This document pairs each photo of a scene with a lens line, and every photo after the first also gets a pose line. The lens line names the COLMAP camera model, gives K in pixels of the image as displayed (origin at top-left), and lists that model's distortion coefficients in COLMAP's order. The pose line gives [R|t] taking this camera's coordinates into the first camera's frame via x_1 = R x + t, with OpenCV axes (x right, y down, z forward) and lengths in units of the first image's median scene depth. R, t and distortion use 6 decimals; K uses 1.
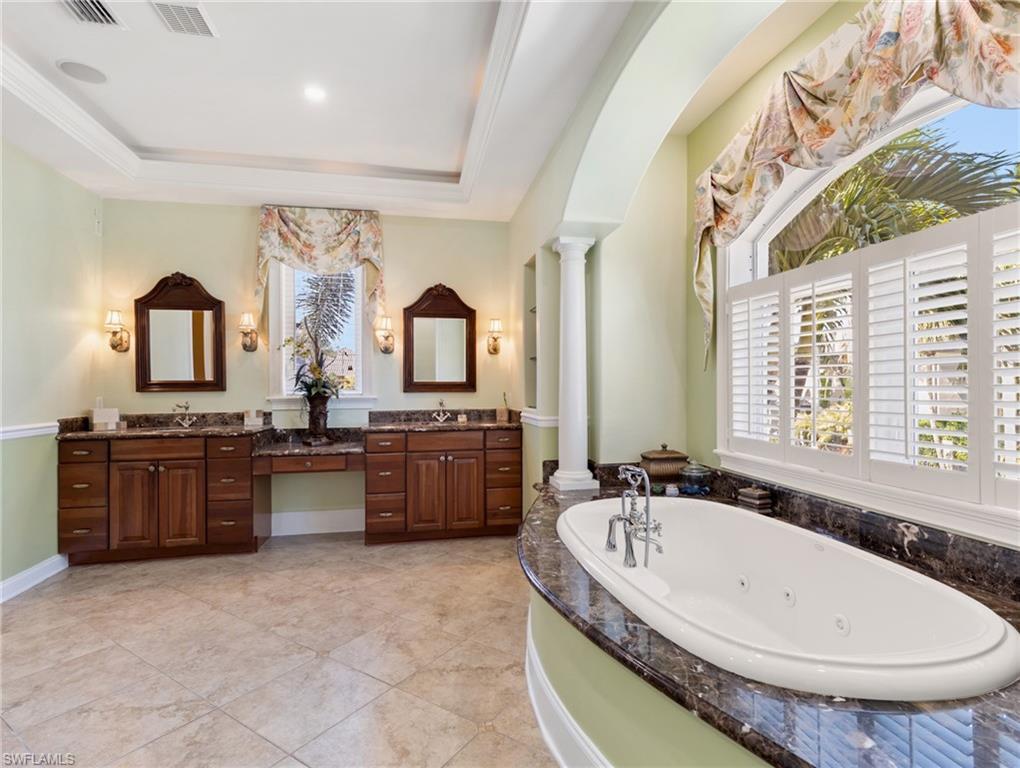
lens RADIAL K [[516.8, 0, 520.1], [0, 516.8, 383.4], [0, 0, 1]] dist [0.008112, -0.002175]
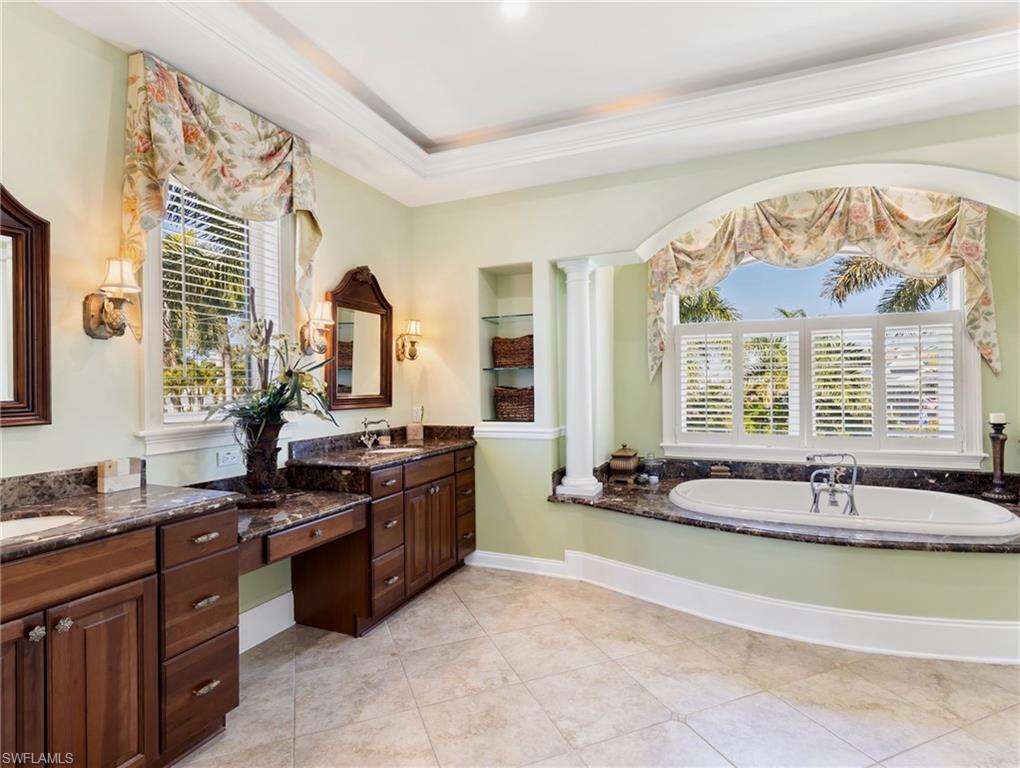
lens RADIAL K [[516.8, 0, 518.1], [0, 516.8, 385.6], [0, 0, 1]] dist [0.008112, -0.002175]
pose [[0.569405, -0.000863, 0.822056, -0.804583], [0.007561, 0.999963, -0.004187, -0.015395], [-0.822022, 0.008600, 0.569391, 0.472249]]
